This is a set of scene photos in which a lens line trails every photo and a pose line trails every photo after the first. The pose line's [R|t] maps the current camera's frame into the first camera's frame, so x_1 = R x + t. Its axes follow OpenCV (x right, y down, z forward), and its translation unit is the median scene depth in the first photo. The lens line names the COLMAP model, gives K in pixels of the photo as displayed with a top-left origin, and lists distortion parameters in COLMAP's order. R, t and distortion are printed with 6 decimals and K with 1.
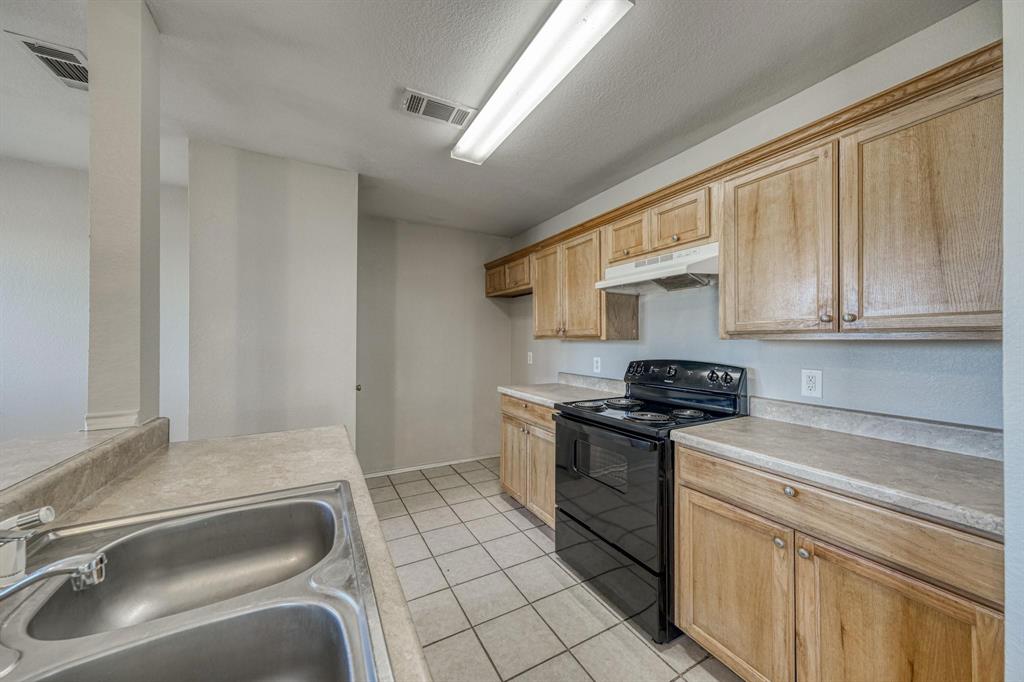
lens RADIAL K [[378.4, 0, 546.6], [0, 378.4, 338.4], [0, 0, 1]] dist [0.000050, 0.000190]
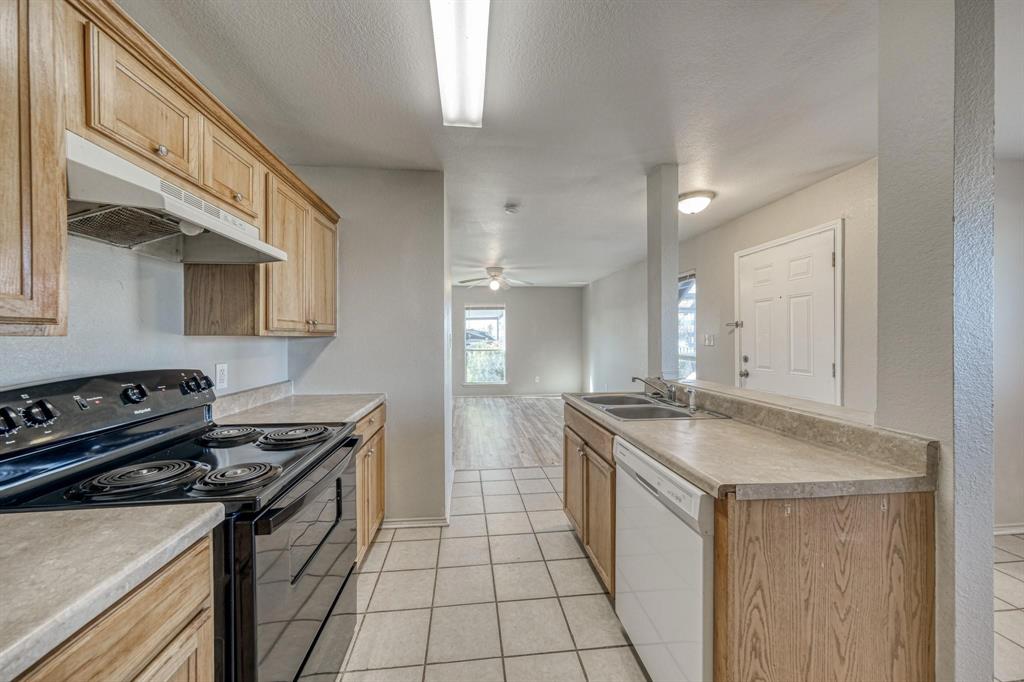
lens RADIAL K [[382.9, 0, 512.0], [0, 382.9, 341.0], [0, 0, 1]] dist [0.015683, 0.000121]
pose [[-0.907861, -0.009065, 0.419173, -0.424122], [-0.006429, 0.999950, 0.007701, 0.002771], [-0.419221, 0.004297, -0.907874, 1.360566]]
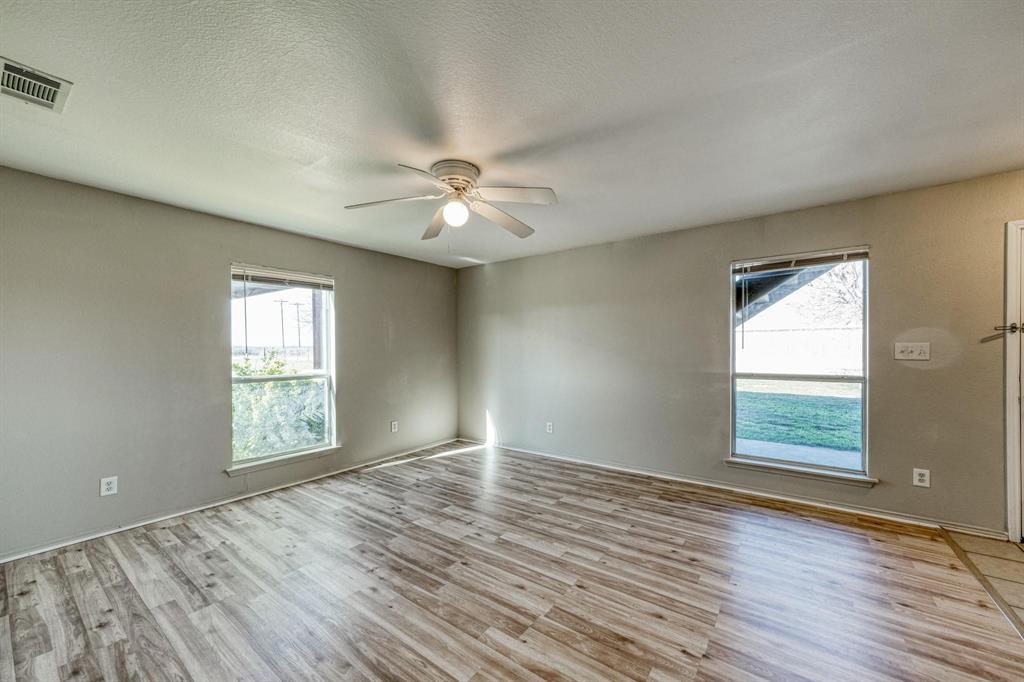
lens RADIAL K [[375.4, 0, 515.9], [0, 375.4, 352.9], [0, 0, 1]] dist [-0.000533, 0.000014]
pose [[-0.918325, 0.002343, -0.395821, 1.249782], [0.003048, 0.999995, -0.001153, 0.017318], [0.395816, -0.002265, -0.918327, -0.193815]]
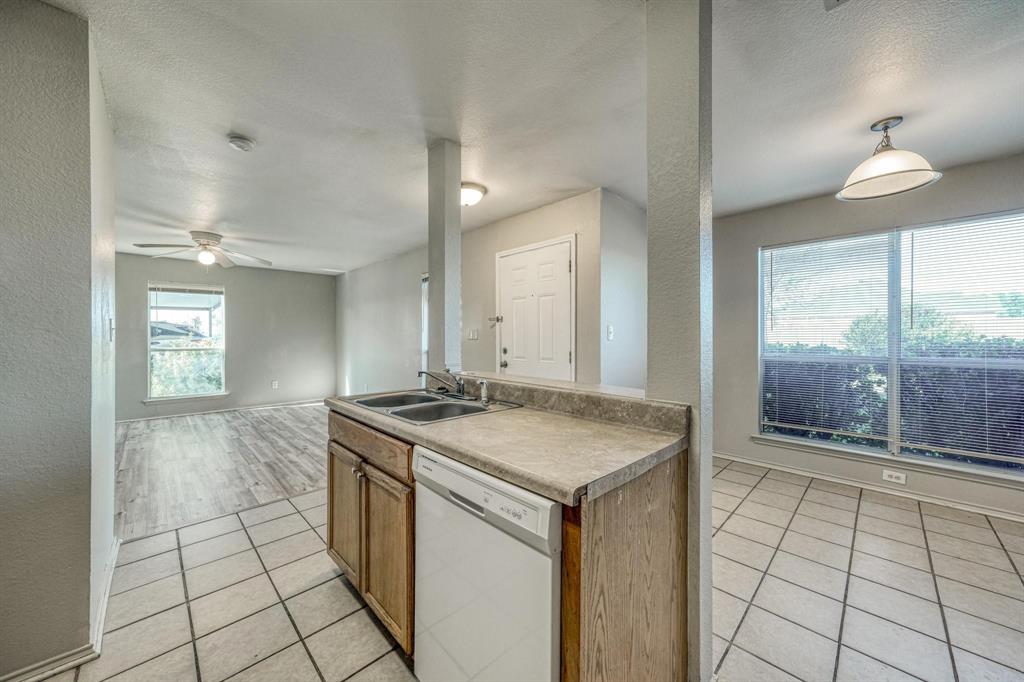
lens RADIAL K [[379.2, 0, 523.7], [0, 379.2, 336.2], [0, 0, 1]] dist [-0.000321, 0.005660]
pose [[-0.975571, -0.006026, -0.219604, -0.312304], [-0.005003, 0.999974, -0.005215, 0.032692], [0.219630, -0.003989, -0.975575, 1.165469]]
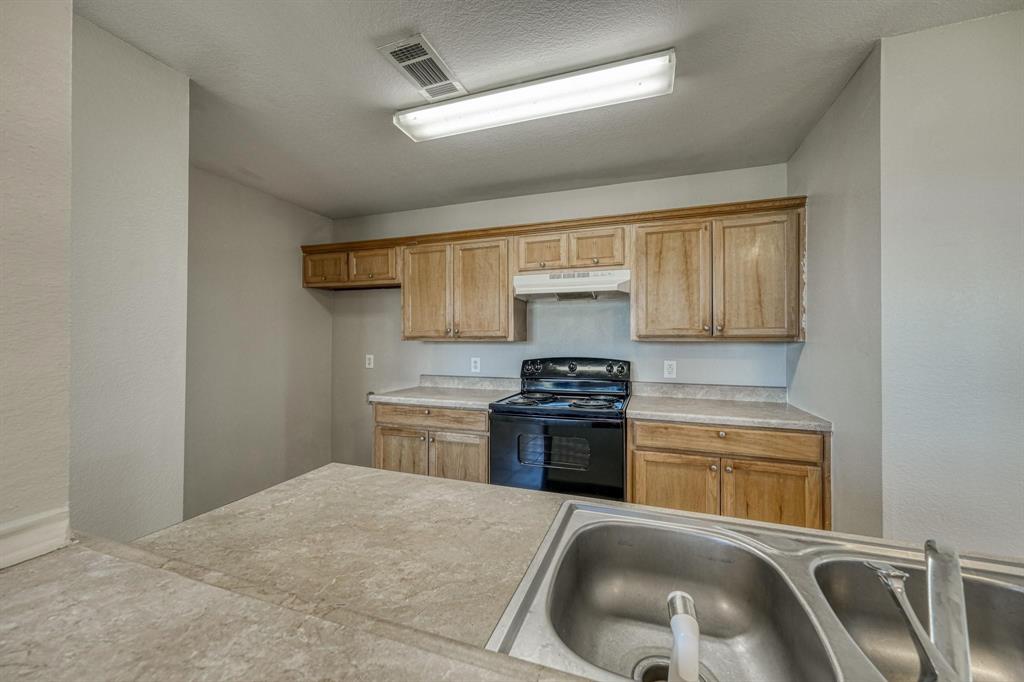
lens RADIAL K [[363.6, 0, 530.8], [0, 363.6, 338.9], [0, 0, 1]] dist [-0.011159, 0.000068]
pose [[0.754591, 0.003513, 0.656185, -0.580250], [-0.002922, 0.999994, -0.001993, -0.000313], [-0.656188, -0.000414, 0.754597, 0.209894]]
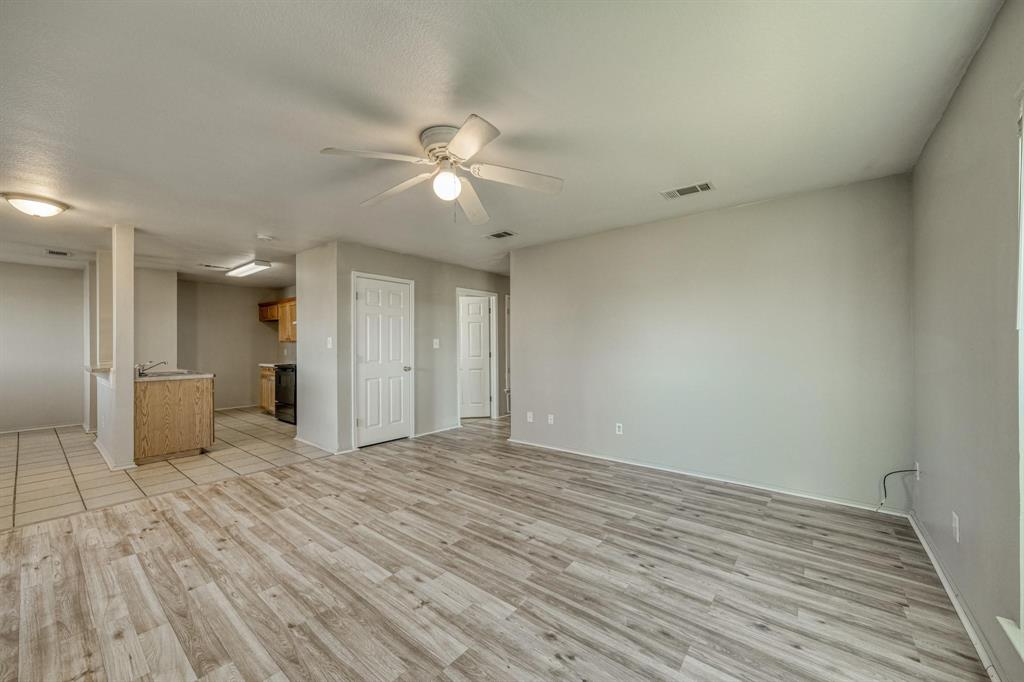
lens RADIAL K [[353.3, 0, 527.4], [0, 353.3, 343.8], [0, 0, 1]] dist [0.000128, 0.000334]
pose [[0.921011, -0.005541, 0.389497, 0.781014], [0.006871, 0.999974, -0.002023, 0.039539], [-0.389476, 0.004540, 0.921026, -2.313733]]
